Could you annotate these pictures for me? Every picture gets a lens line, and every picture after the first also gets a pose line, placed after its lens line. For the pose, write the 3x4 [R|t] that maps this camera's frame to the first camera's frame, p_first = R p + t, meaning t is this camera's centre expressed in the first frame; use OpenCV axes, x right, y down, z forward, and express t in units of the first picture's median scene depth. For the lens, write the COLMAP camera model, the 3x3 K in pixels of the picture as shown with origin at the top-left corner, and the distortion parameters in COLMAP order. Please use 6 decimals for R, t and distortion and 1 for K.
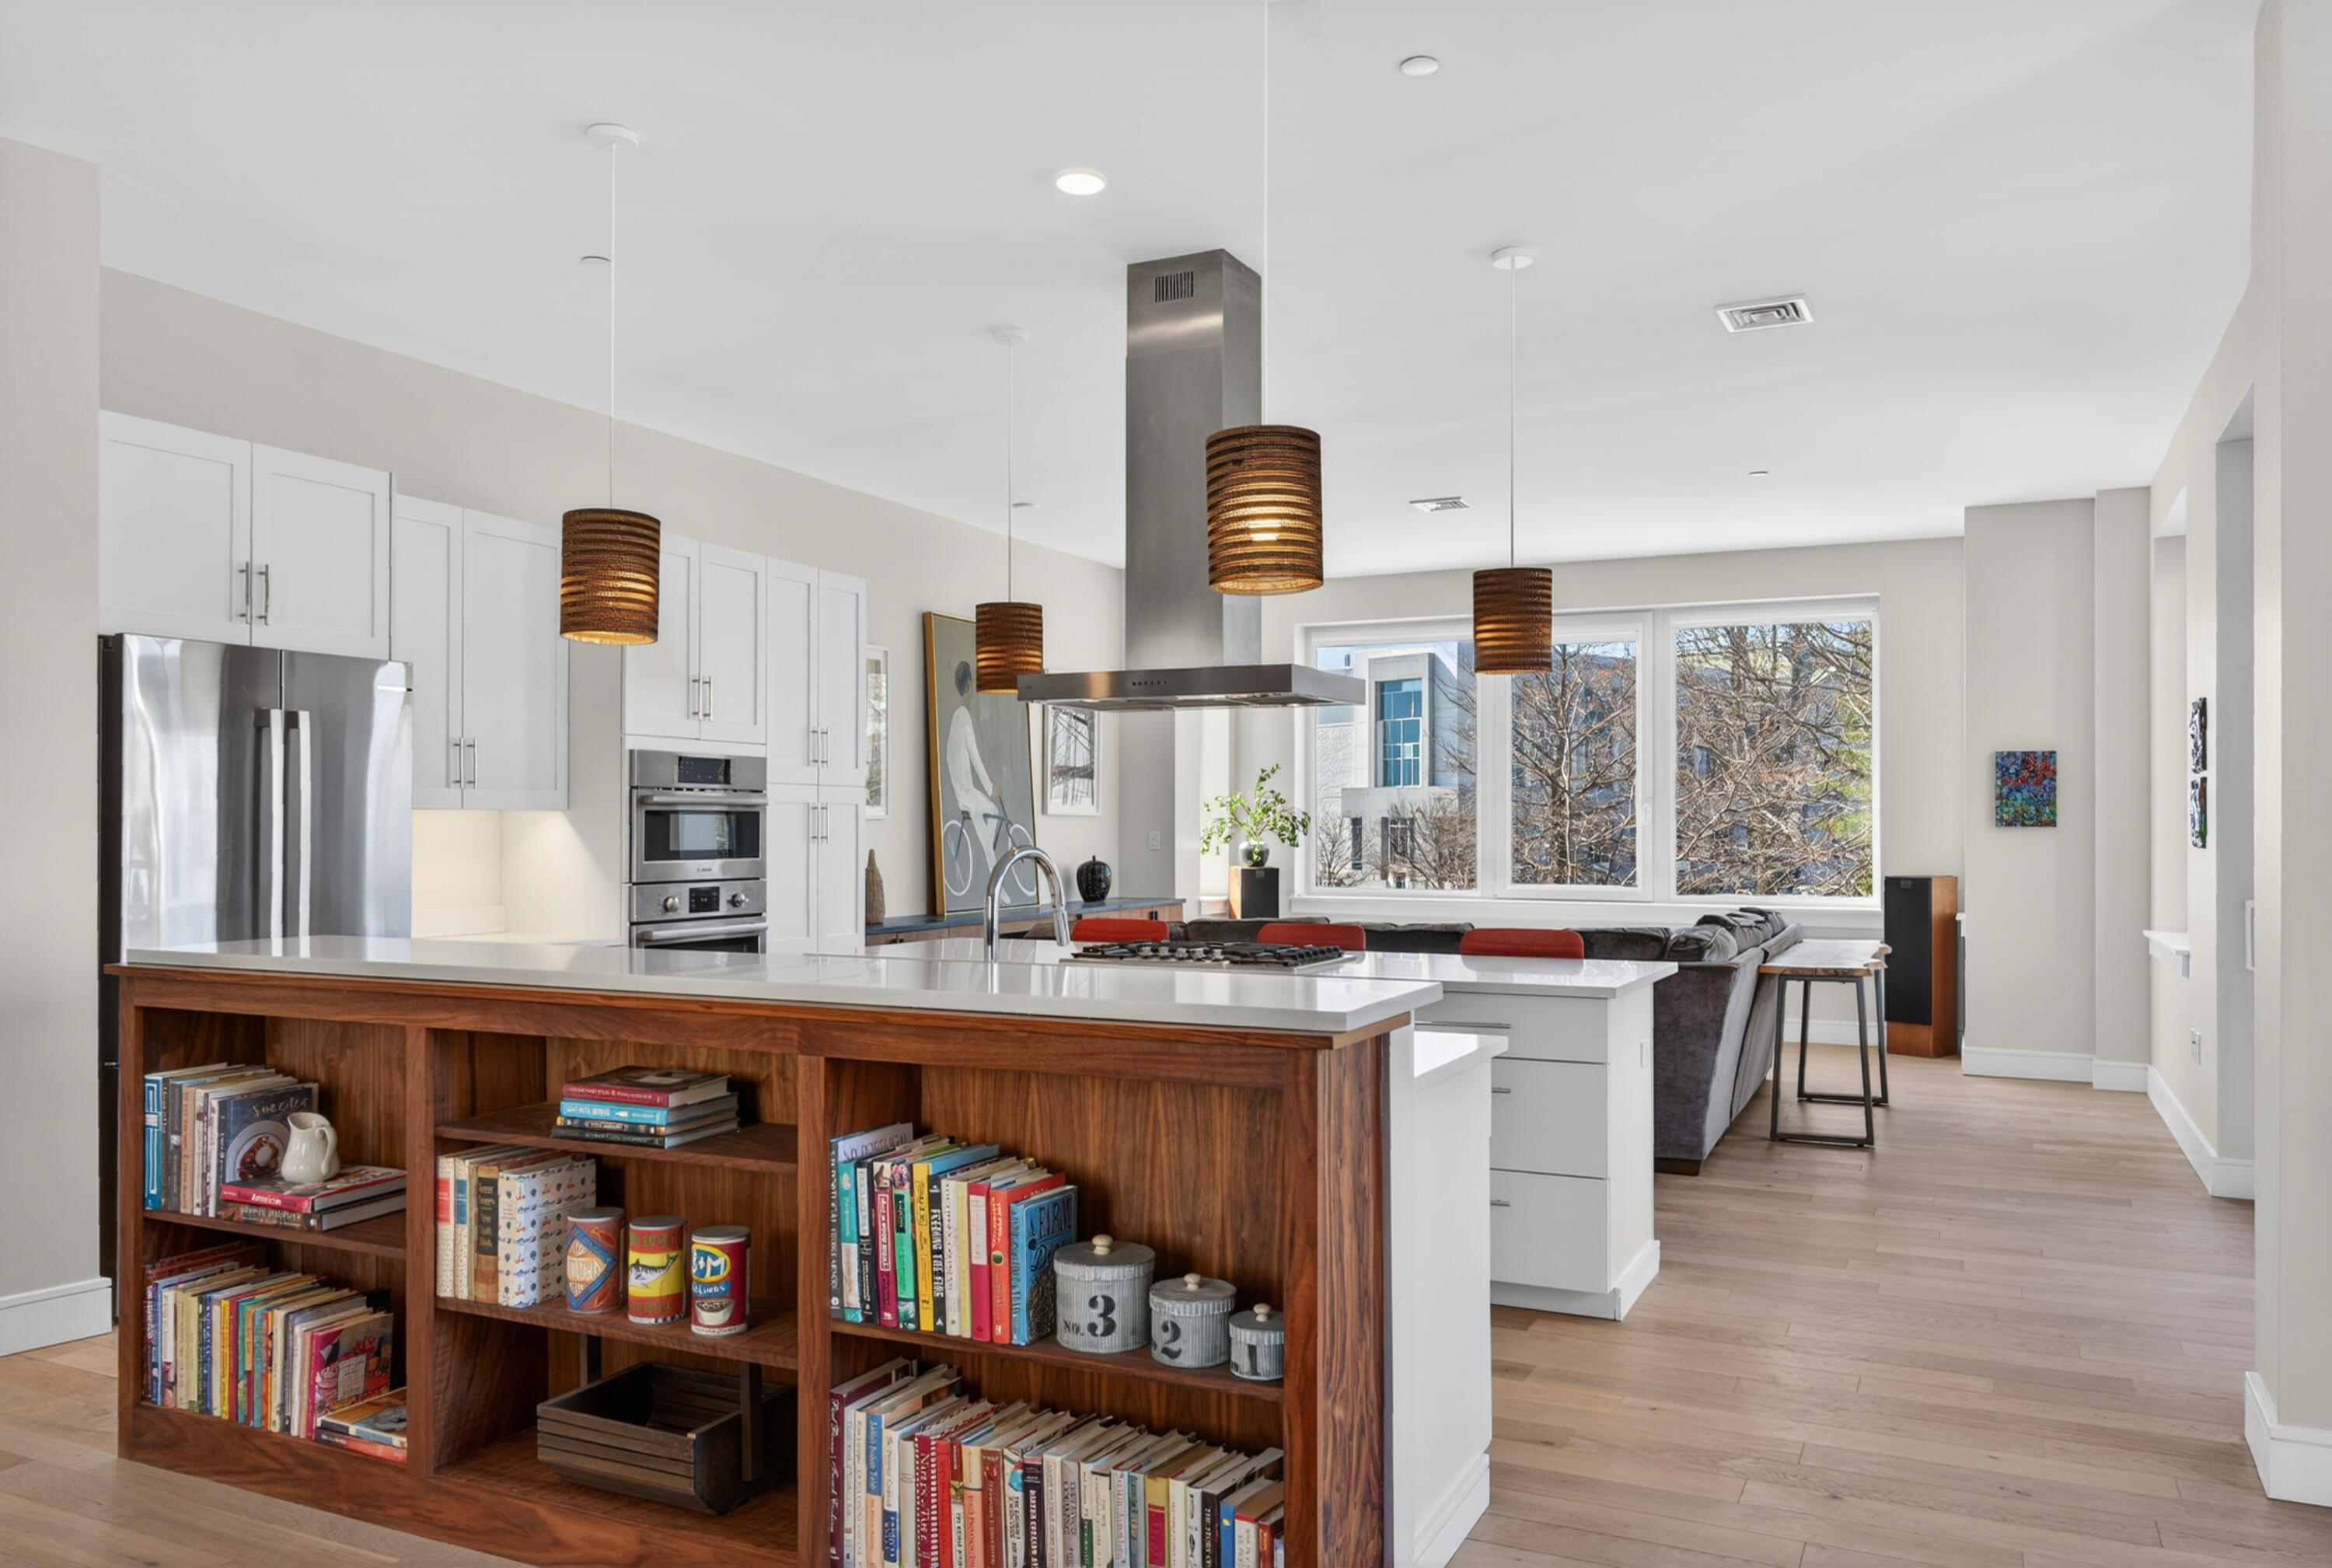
lens RADIAL K [[1660.9, 0, 1159.1], [0, 1660.9, 825.7], [0, 0, 1]] dist [0.053993, 0.000103]
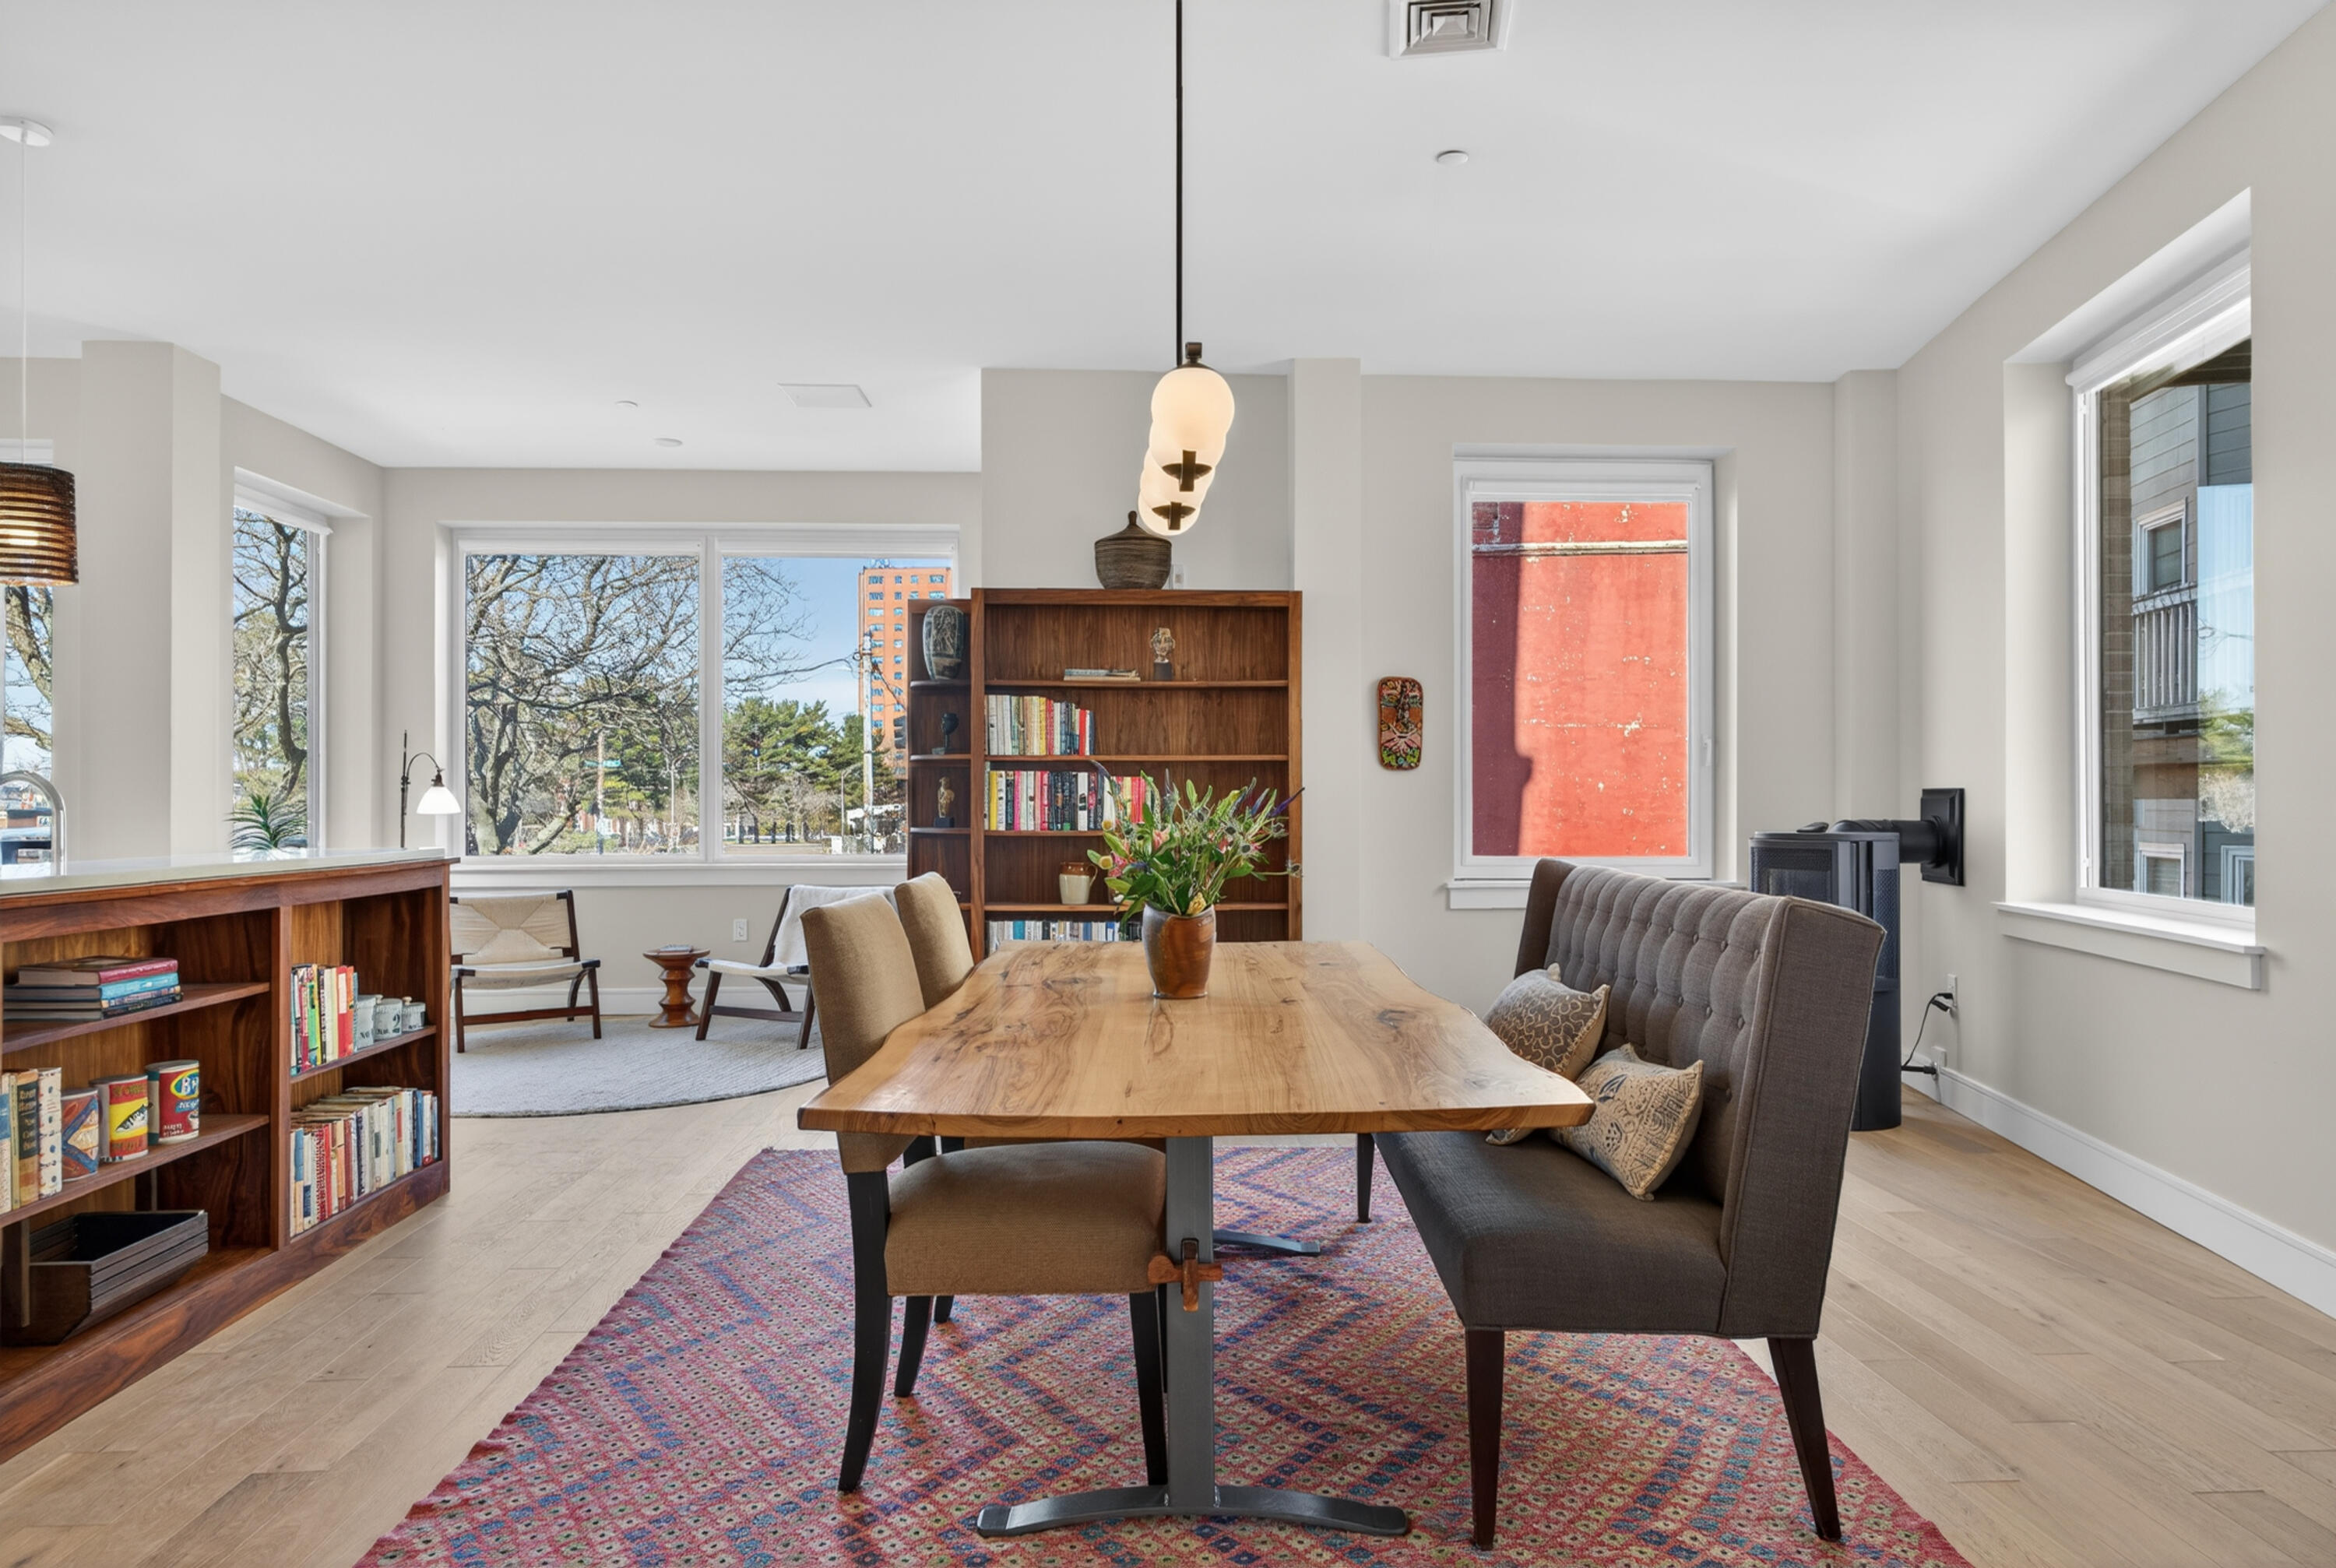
lens RADIAL K [[1405.1, 0, 1168.0], [0, 1405.1, 784.0], [0, 0, 1]] dist [0.000262, 0.000262]
pose [[-0.486237, 0.007659, 0.873793, -1.727042], [-0.001169, 0.999955, -0.009415, 0.040127], [-0.873826, -0.005599, -0.486206, 0.940402]]
